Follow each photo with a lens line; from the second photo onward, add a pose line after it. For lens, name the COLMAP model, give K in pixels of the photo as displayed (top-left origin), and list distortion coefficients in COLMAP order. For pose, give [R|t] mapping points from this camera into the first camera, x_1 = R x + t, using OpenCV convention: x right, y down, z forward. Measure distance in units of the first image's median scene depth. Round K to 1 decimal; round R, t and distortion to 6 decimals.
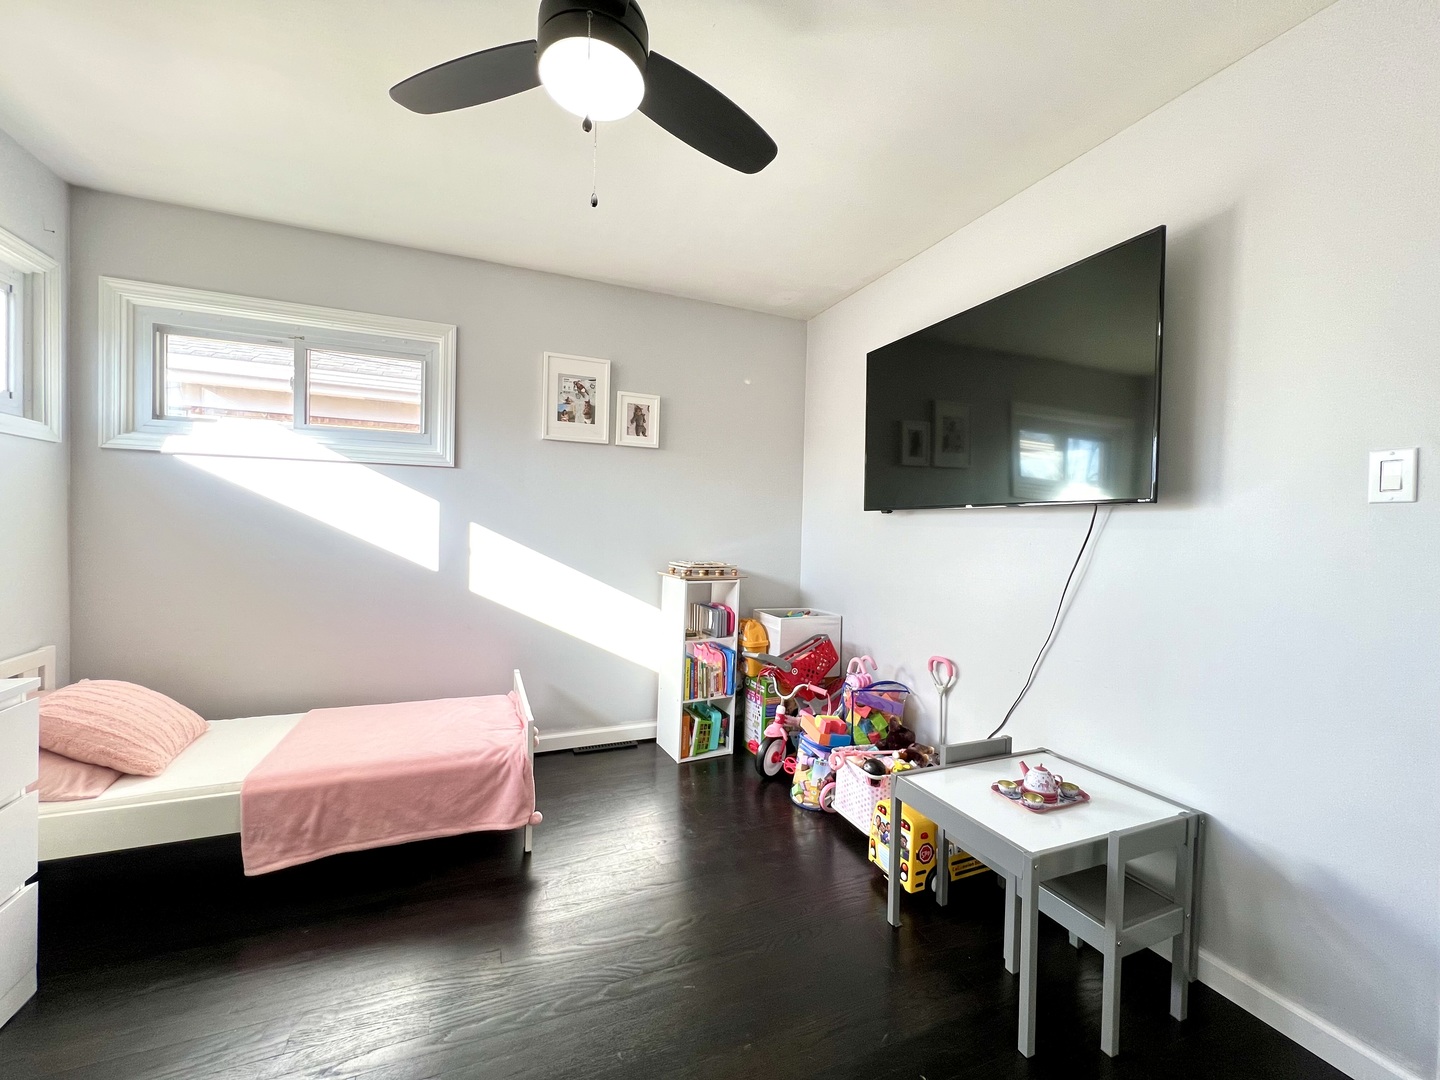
lens RADIAL K [[576.6, 0, 718.8], [0, 576.6, 536.6], [0, 0, 1]] dist [-0.002318, 0.000144]
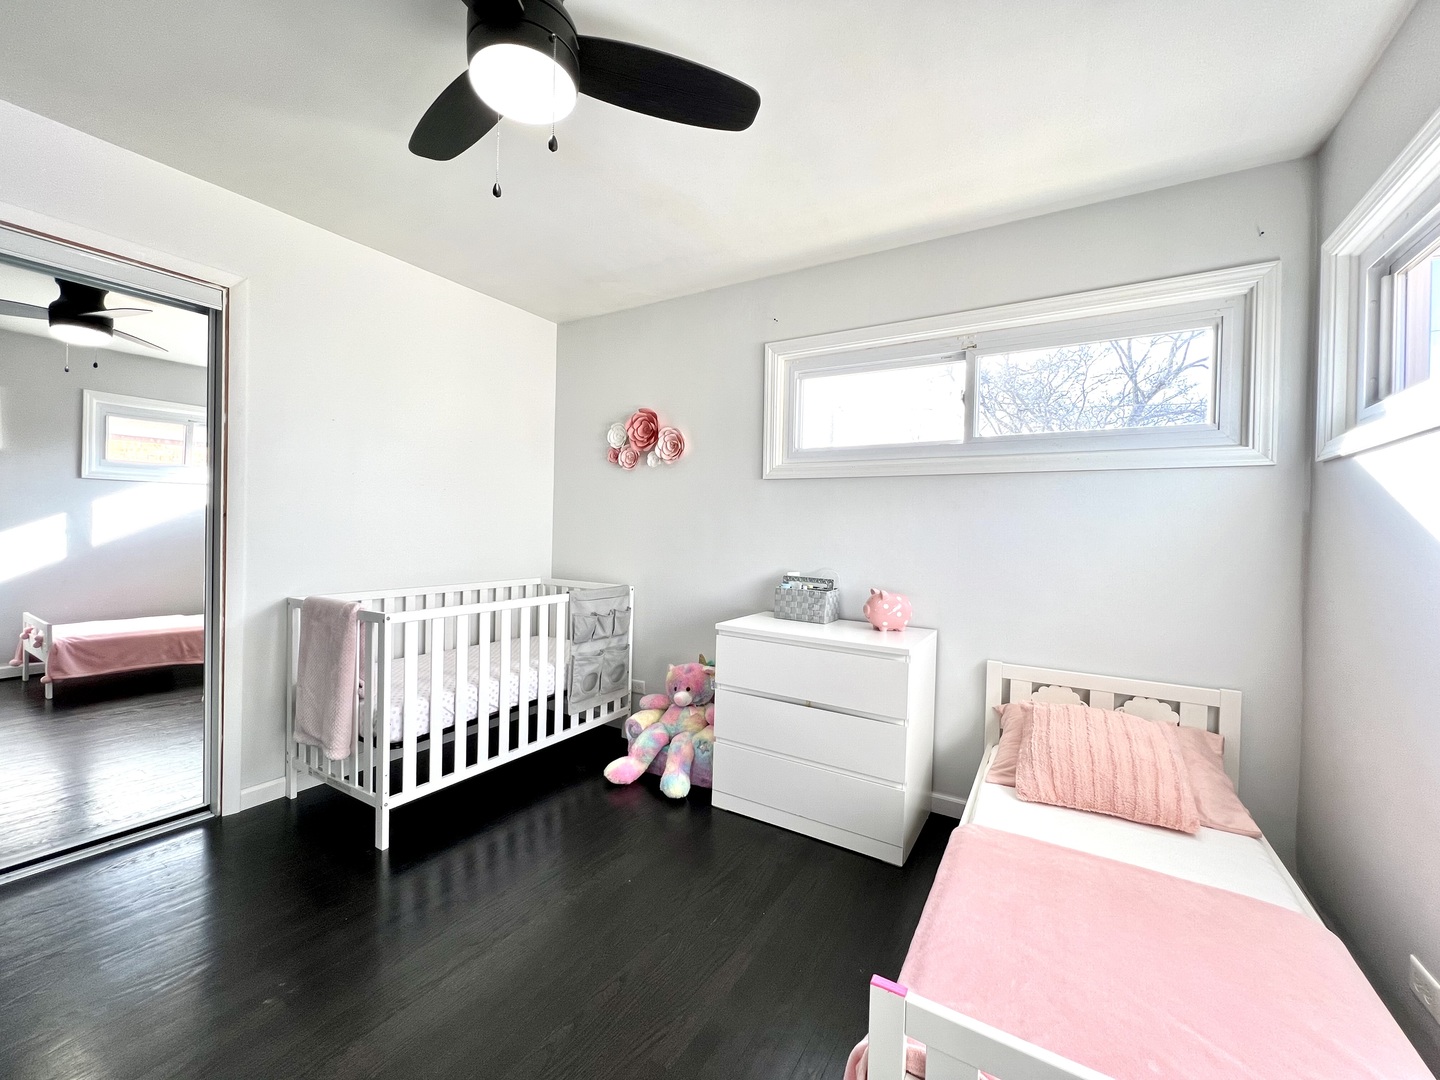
lens RADIAL K [[598.5, 0, 720.0], [0, 598.5, 537.1], [0, 0, 1]] dist [-0.000085, 0.000193]
pose [[-0.829911, -0.029238, -0.557129, 0.039154], [-0.047083, 0.998734, 0.017723, -0.025019], [0.555906, 0.040940, -0.830237, 1.017927]]
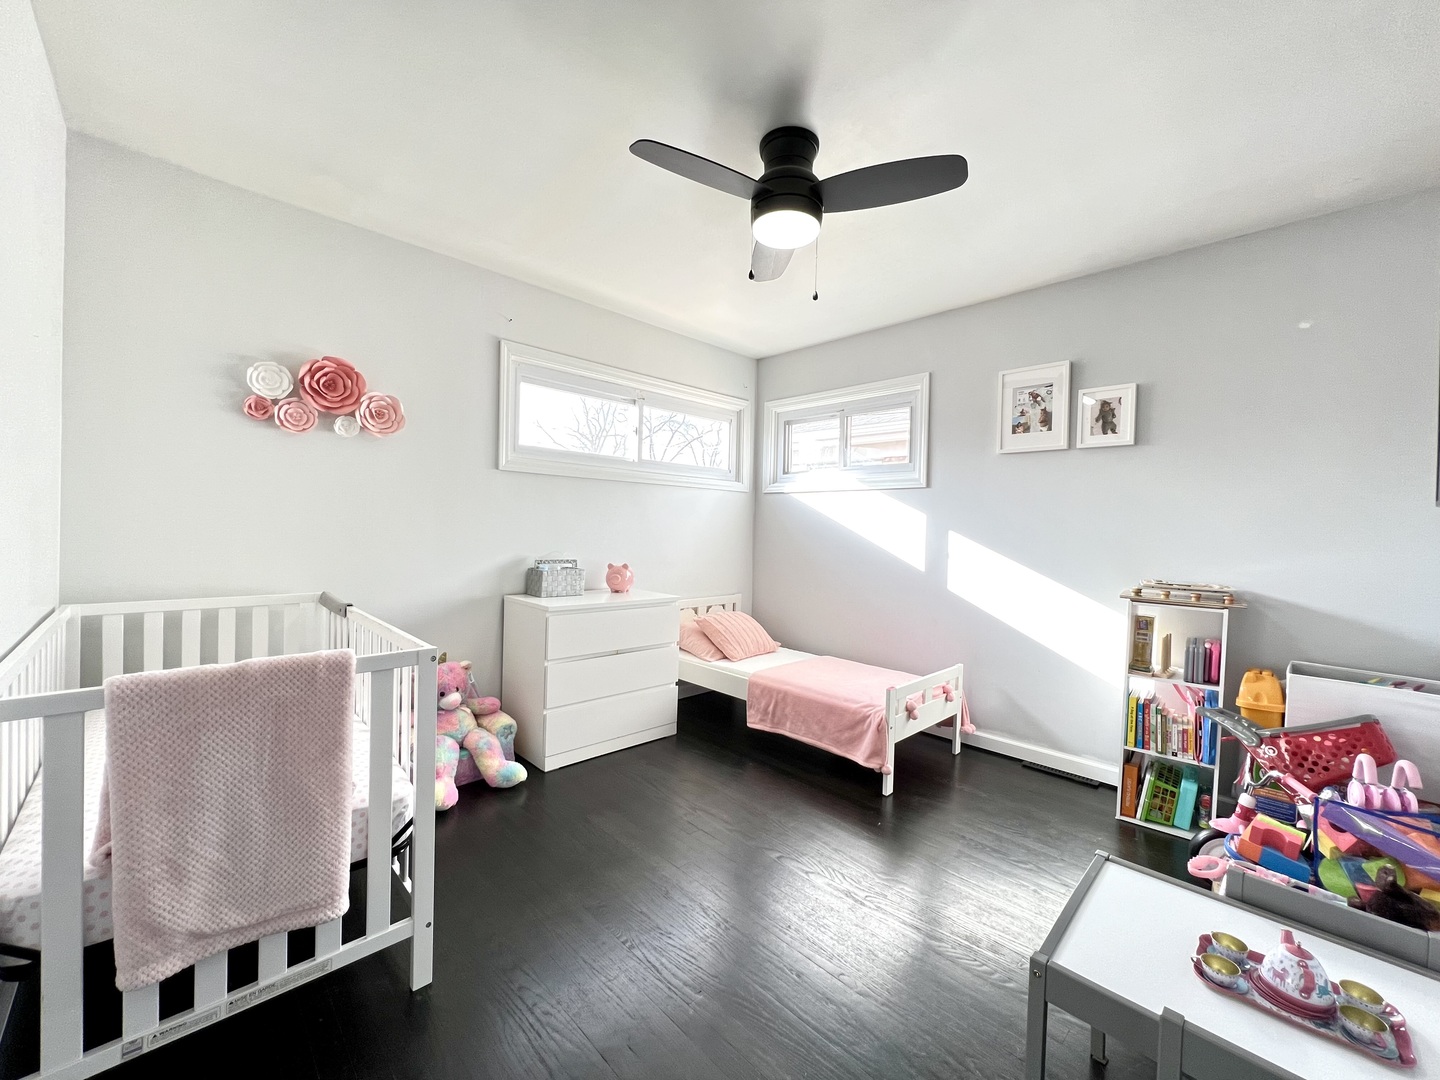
lens RADIAL K [[598.5, 0, 720.0], [0, 598.5, 537.1], [0, 0, 1]] dist [-0.000085, 0.000193]
pose [[0.355592, 0.001787, -0.934640, 0.577587], [-0.031318, 0.999459, -0.010004, 0.011199], [0.934117, 0.032828, 0.355456, 0.146615]]
